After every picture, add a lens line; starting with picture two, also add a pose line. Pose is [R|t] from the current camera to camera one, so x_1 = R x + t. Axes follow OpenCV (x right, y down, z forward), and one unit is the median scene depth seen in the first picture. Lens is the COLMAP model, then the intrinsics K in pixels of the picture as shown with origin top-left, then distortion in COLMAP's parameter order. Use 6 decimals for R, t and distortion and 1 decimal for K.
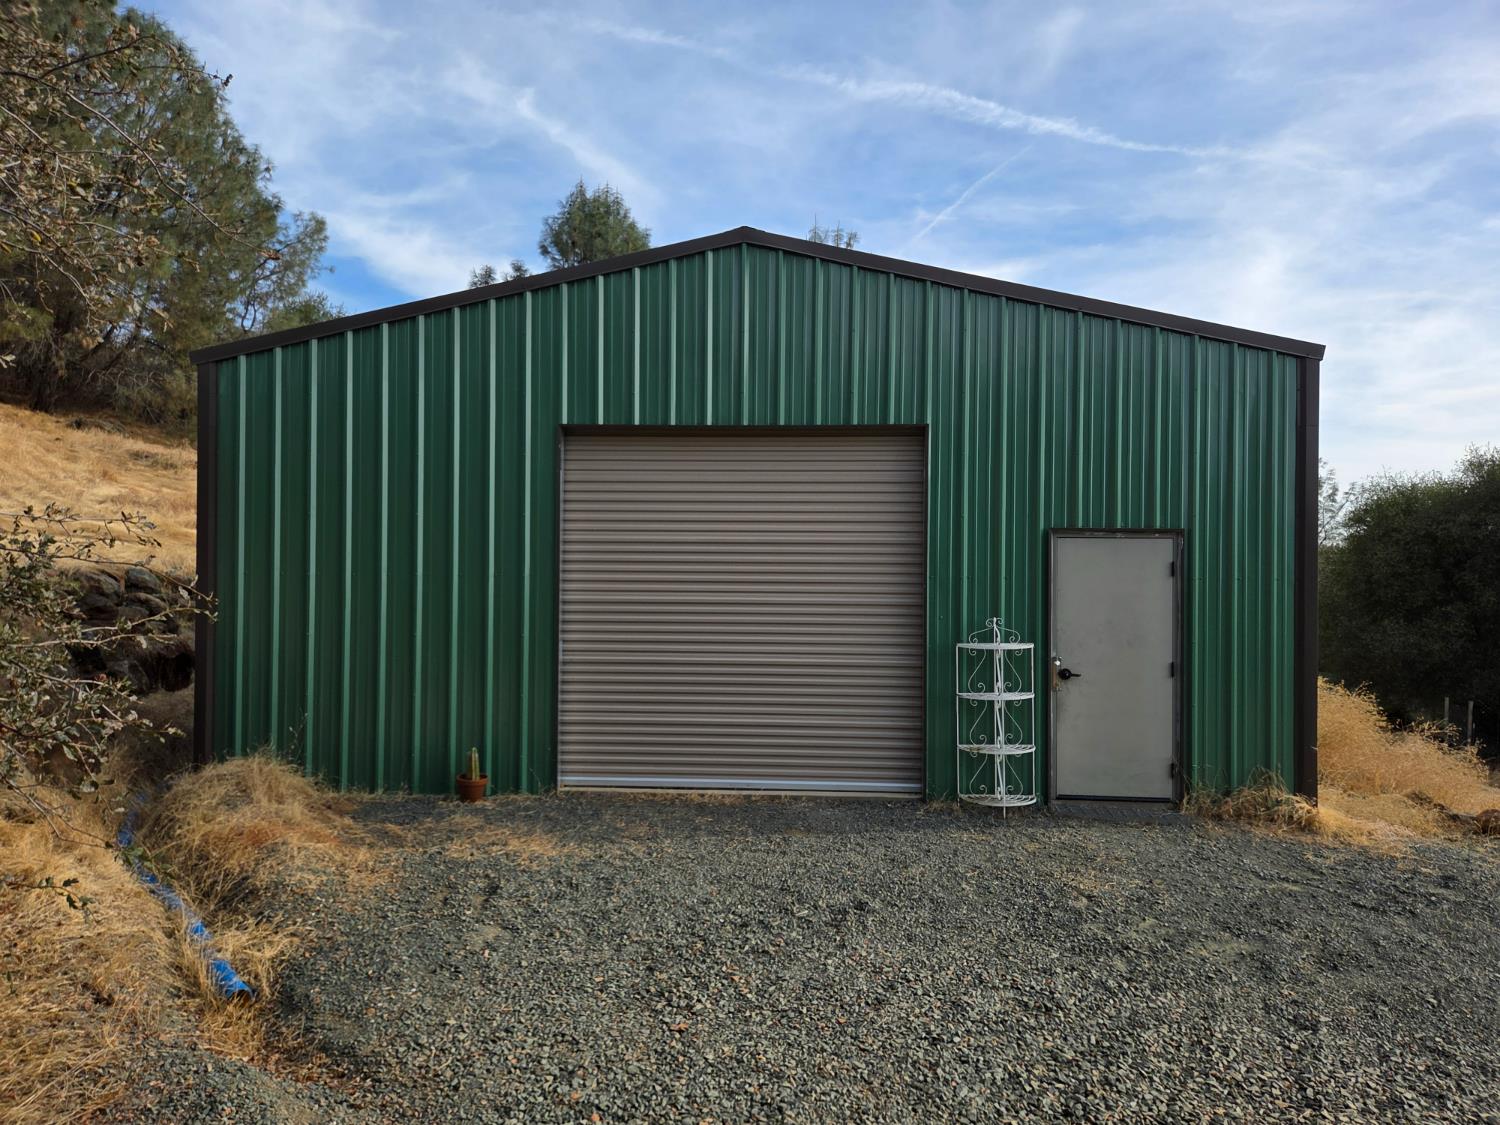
lens RADIAL K [[1030.4, 0, 752.5], [0, 1030.4, 574.0], [0, 0, 1]] dist [0.060309, -0.053577]
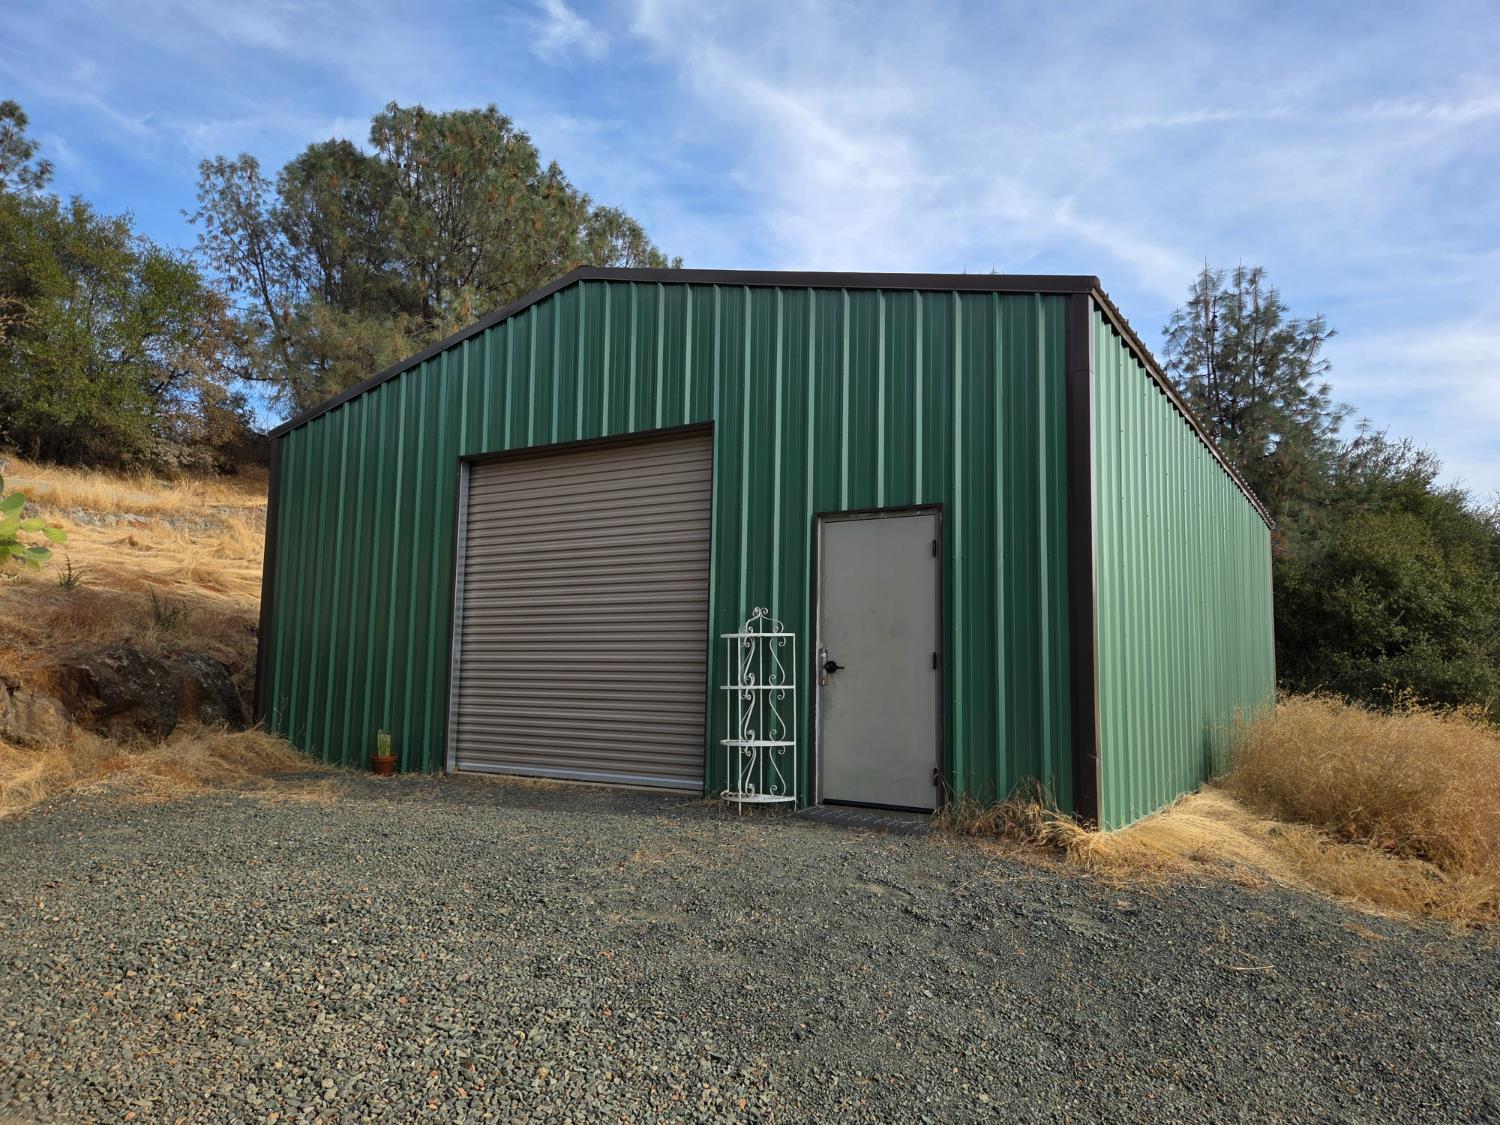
lens RADIAL K [[1030.4, 0, 761.2], [0, 1030.4, 563.0], [0, 0, 1]] dist [0.060309, -0.053577]
pose [[0.875485, -0.048620, -0.480794, 0.701628], [-0.002778, 0.994403, -0.105617, 0.102357], [0.483238, 0.093802, 0.870450, 0.154386]]
